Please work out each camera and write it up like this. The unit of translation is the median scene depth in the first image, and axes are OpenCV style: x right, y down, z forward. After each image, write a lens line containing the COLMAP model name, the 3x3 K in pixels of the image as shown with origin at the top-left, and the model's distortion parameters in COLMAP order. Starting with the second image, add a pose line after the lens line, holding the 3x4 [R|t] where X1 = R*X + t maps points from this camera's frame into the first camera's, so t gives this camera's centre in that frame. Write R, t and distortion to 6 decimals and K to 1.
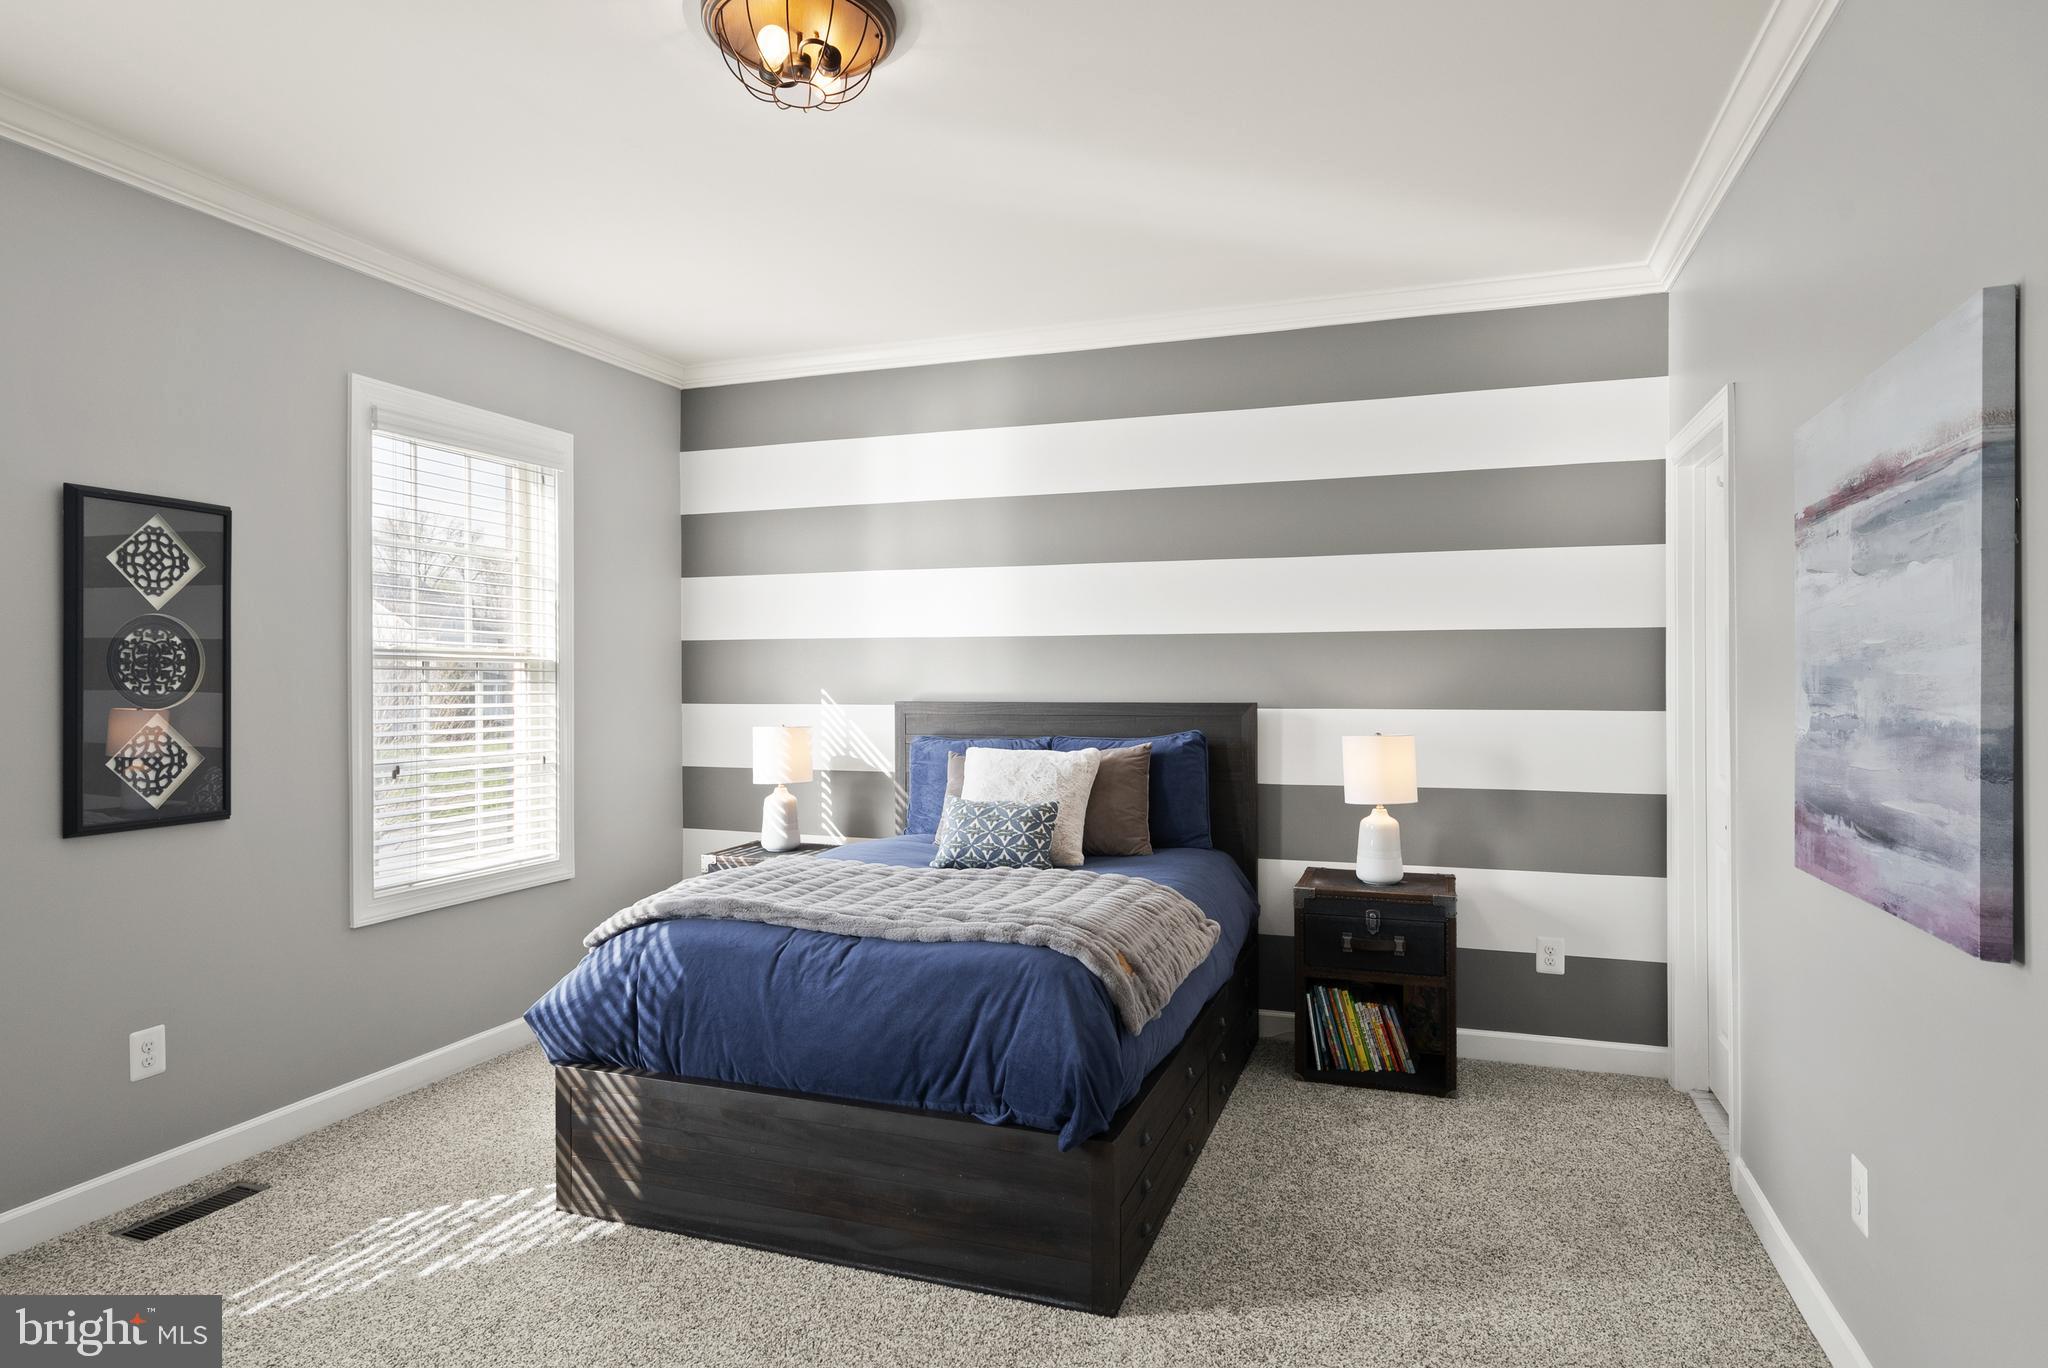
lens RADIAL K [[1178.9, 0, 1024.0], [0, 1178.9, 684.0], [0, 0, 1]] dist [-0.004627, -0.000870]
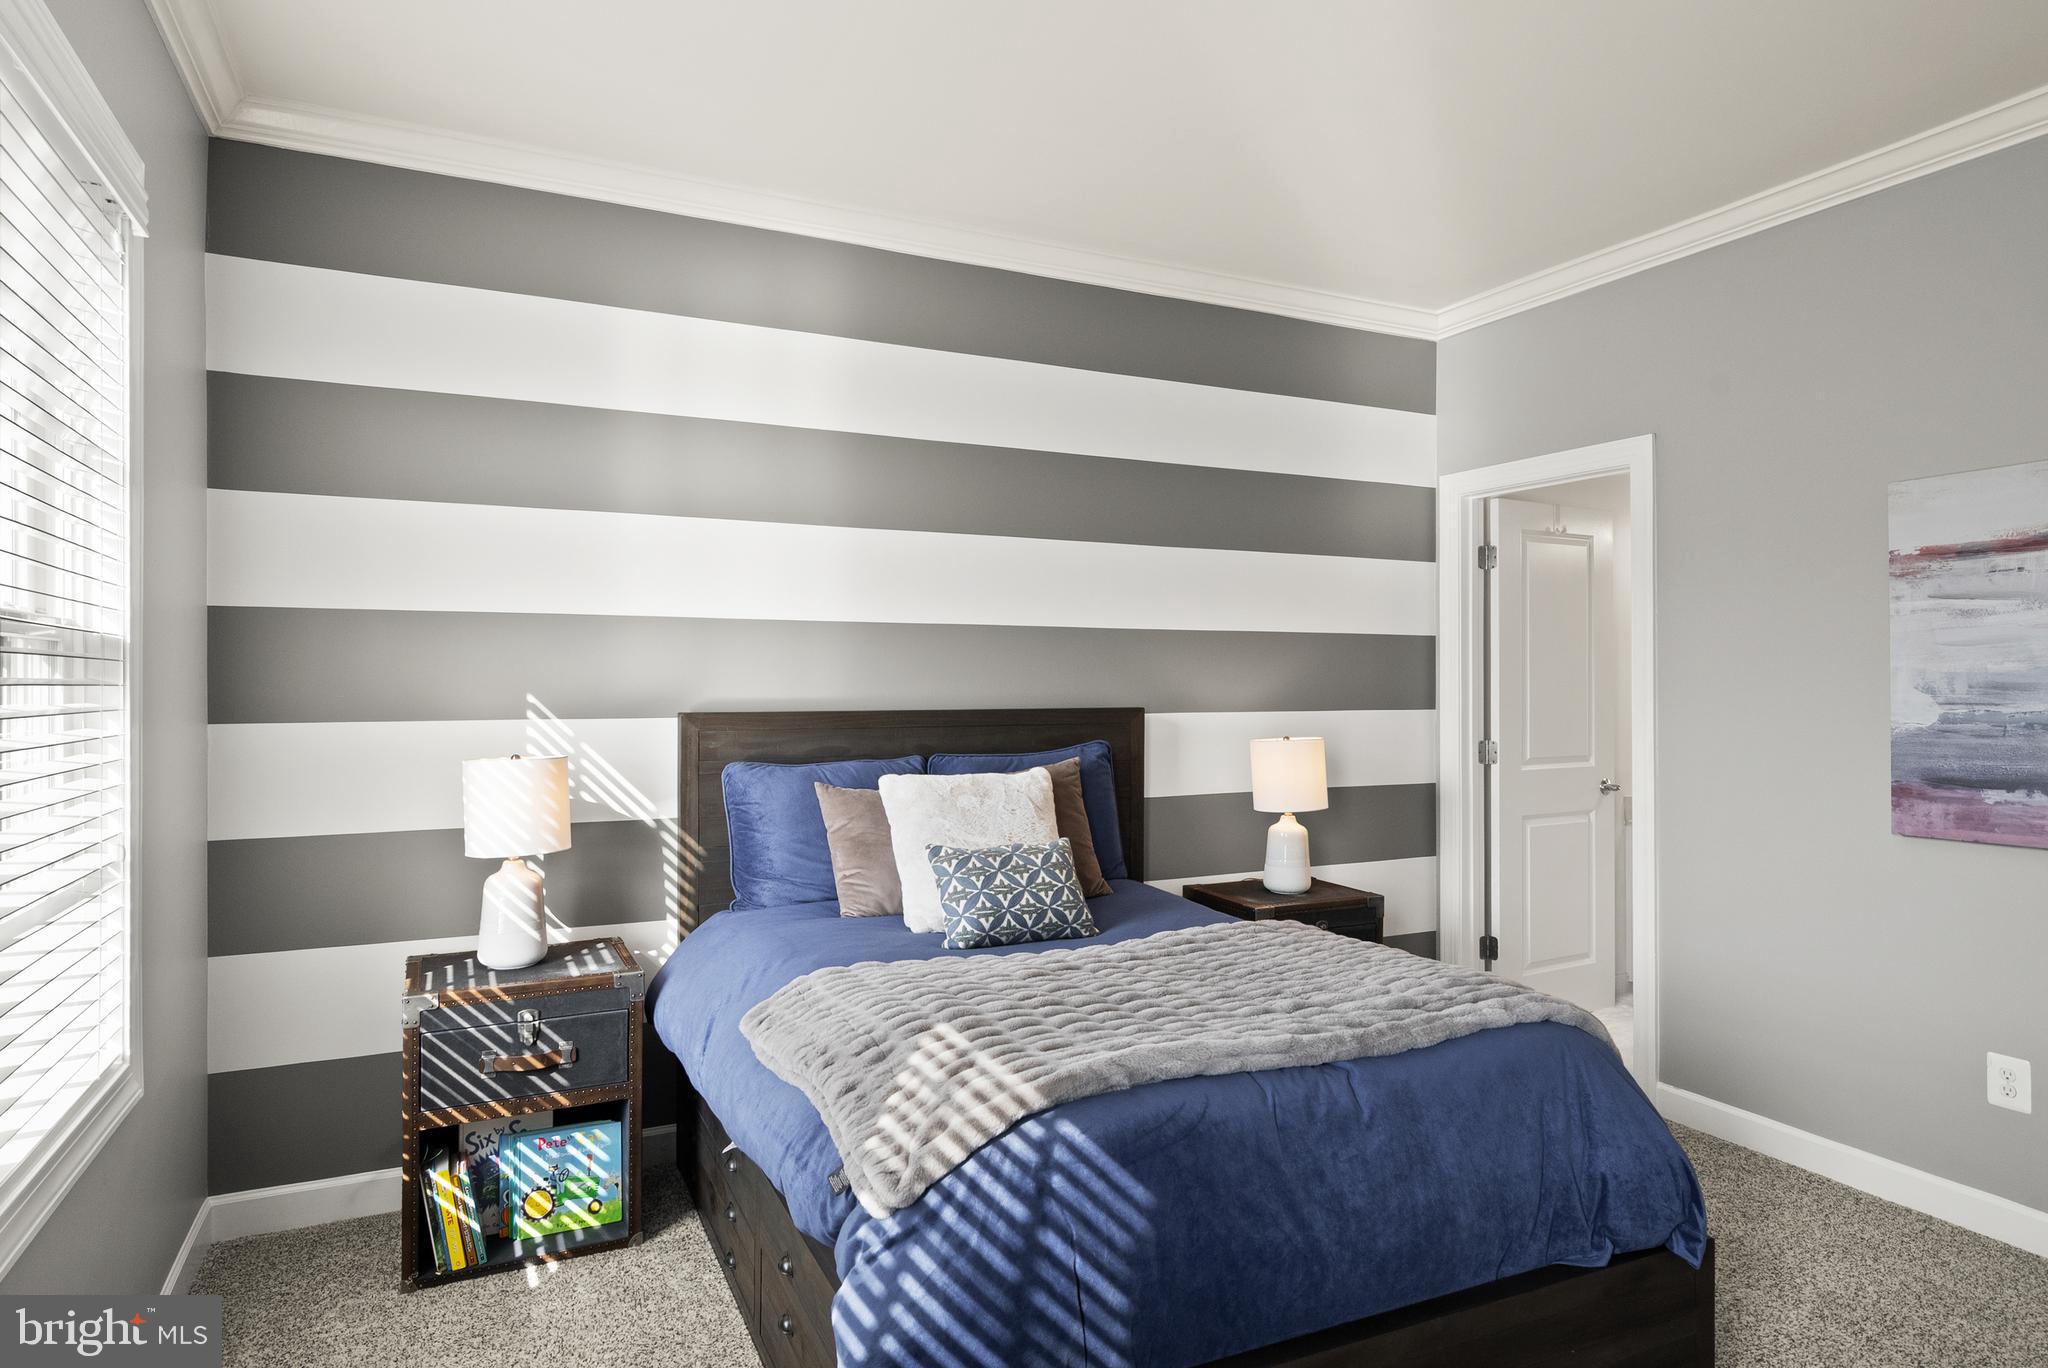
lens RADIAL K [[1178.9, 0, 1024.0], [0, 1178.9, 684.0], [0, 0, 1]] dist [-0.004627, -0.000870]
pose [[0.705060, 0.000694, 0.709147, -0.493769], [0.001014, 0.999998, -0.001987, 0.000196], [-0.709147, 0.002120, 0.705057, 0.437072]]
